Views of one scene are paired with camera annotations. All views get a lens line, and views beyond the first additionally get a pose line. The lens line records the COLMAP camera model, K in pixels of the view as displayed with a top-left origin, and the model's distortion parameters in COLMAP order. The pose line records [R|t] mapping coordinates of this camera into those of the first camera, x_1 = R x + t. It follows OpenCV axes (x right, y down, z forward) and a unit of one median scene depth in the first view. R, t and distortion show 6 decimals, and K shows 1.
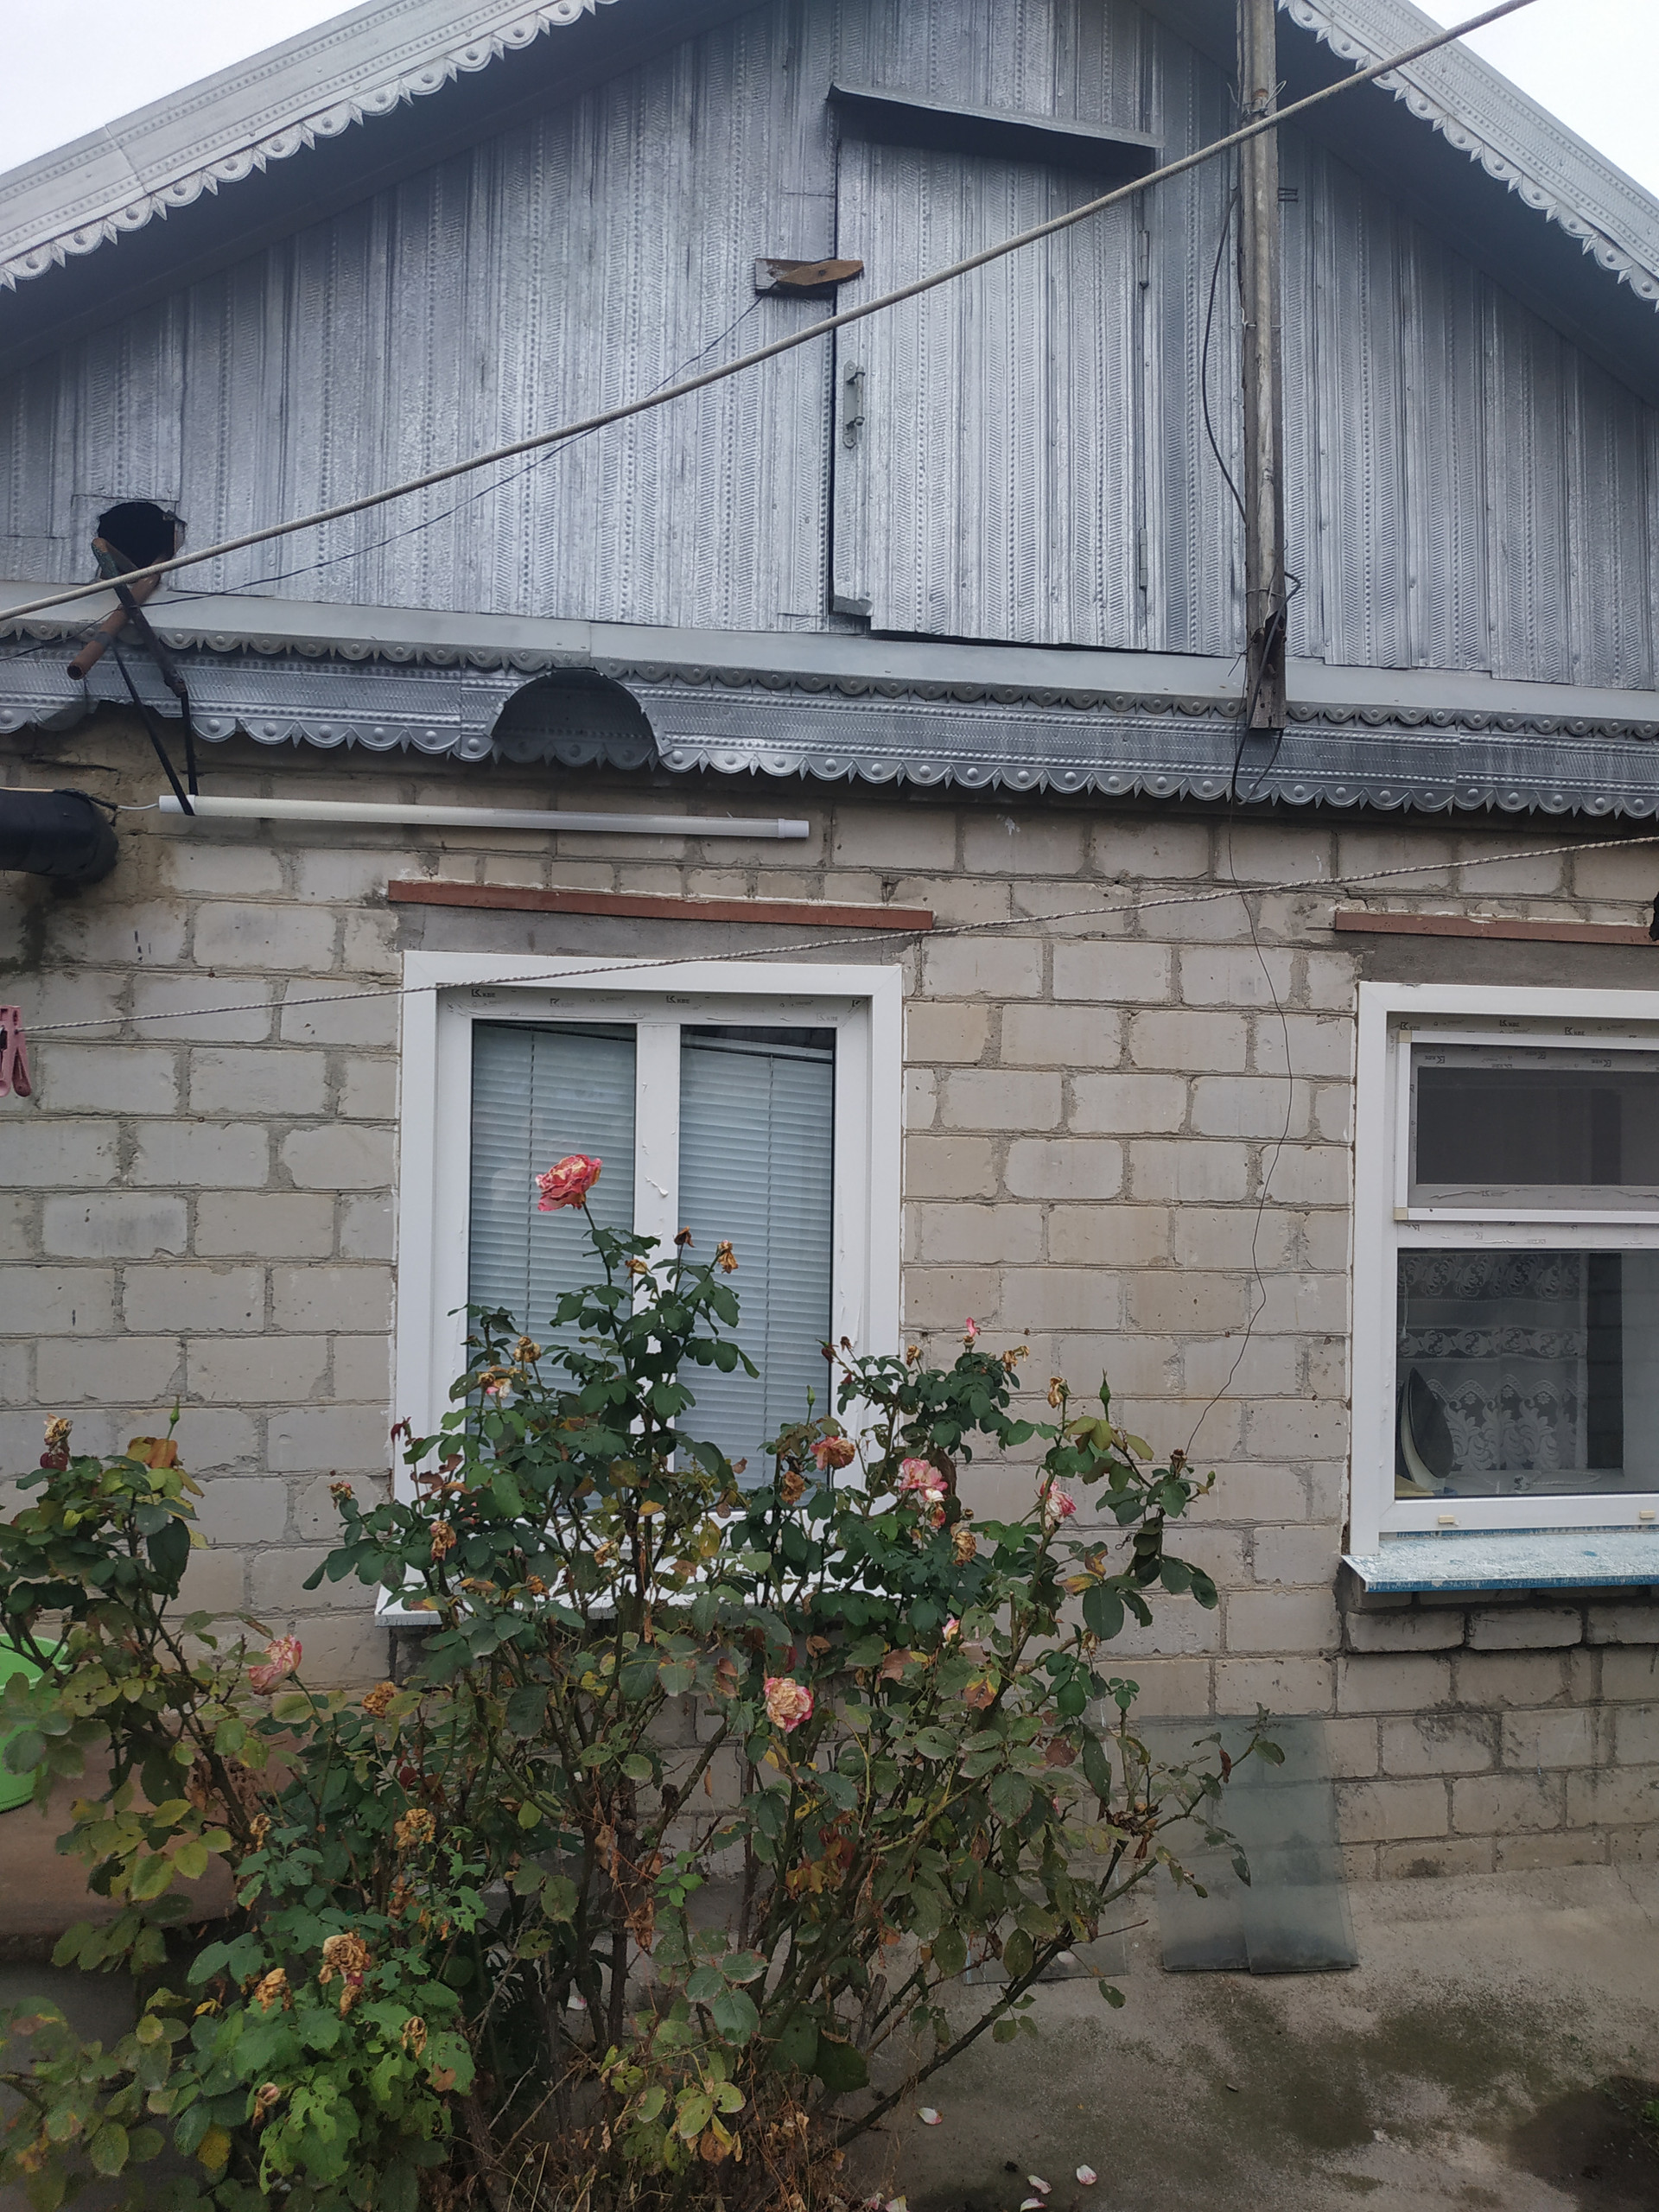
lens RADIAL K [[1613.1, 0, 829.5], [0, 1613.1, 1106.0], [0, 0, 1]] dist [0.037825, -0.054977]
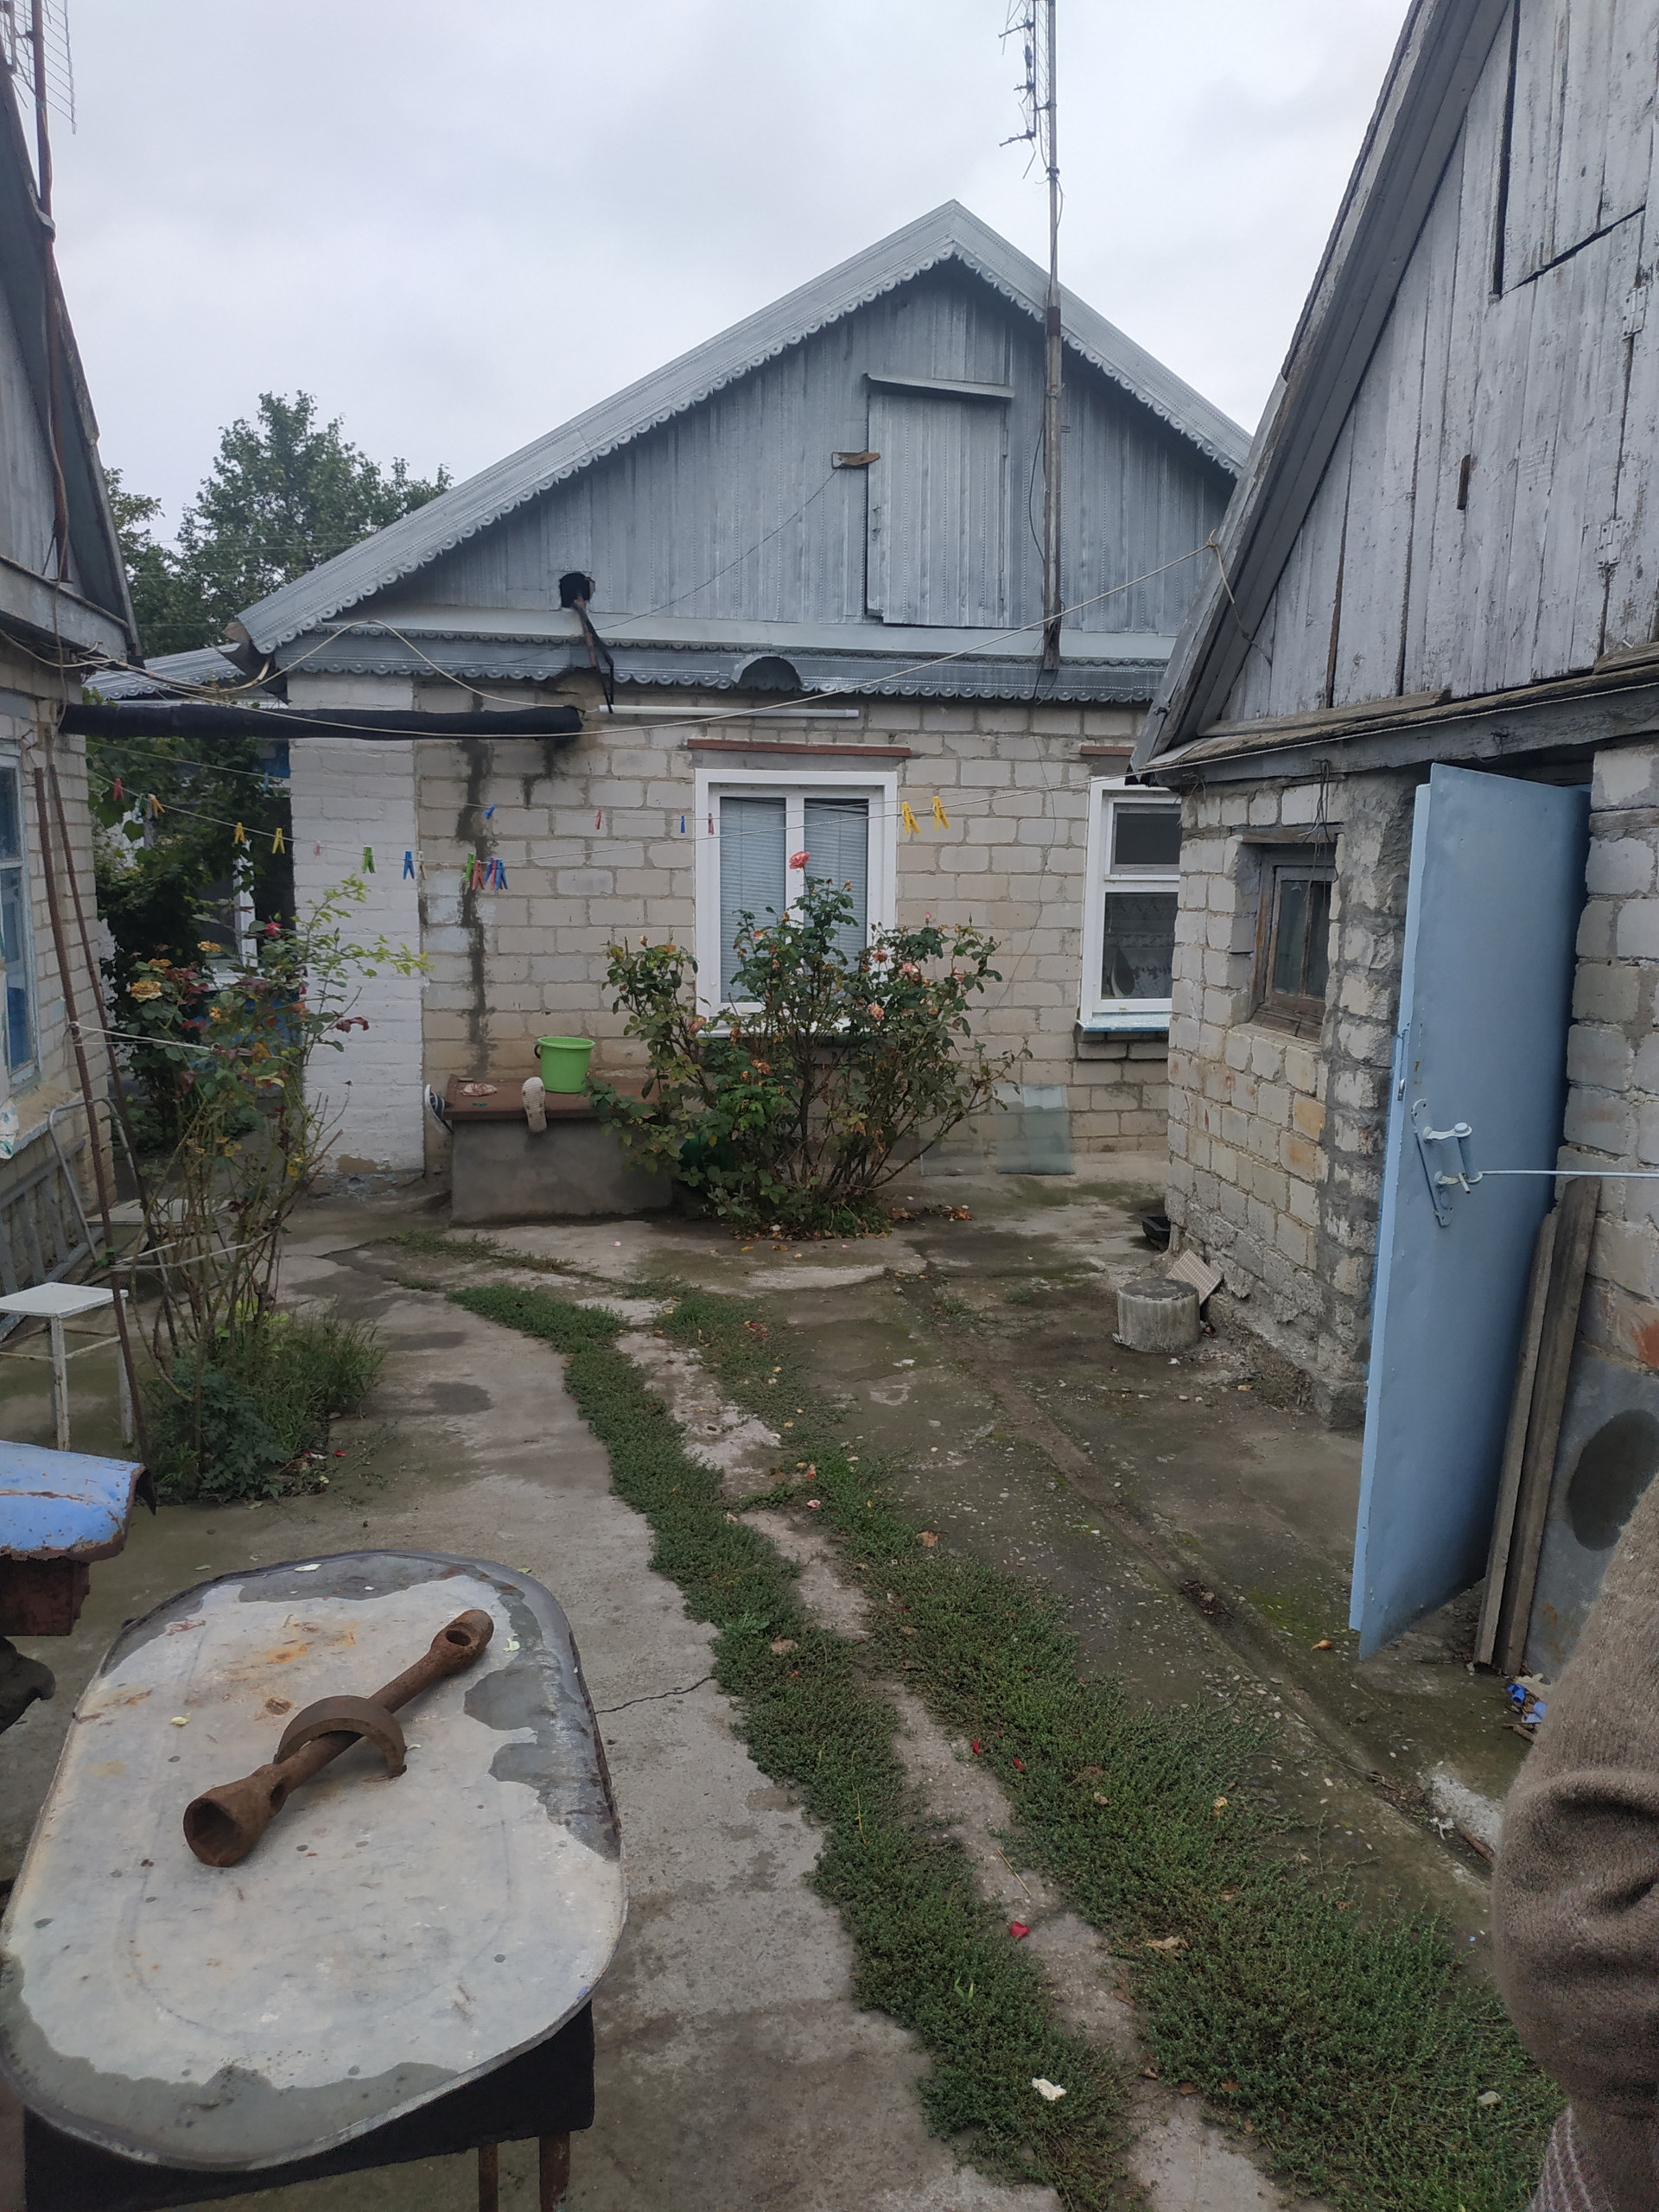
lens RADIAL K [[1613.1, 0, 829.5], [0, 1613.1, 1106.0], [0, 0, 1]] dist [0.037825, -0.054977]
pose [[0.998845, -0.012214, 0.046464, -0.171044], [0.003895, 0.984546, 0.175082, -0.019937], [-0.047884, -0.174699, 0.983457, -1.420077]]
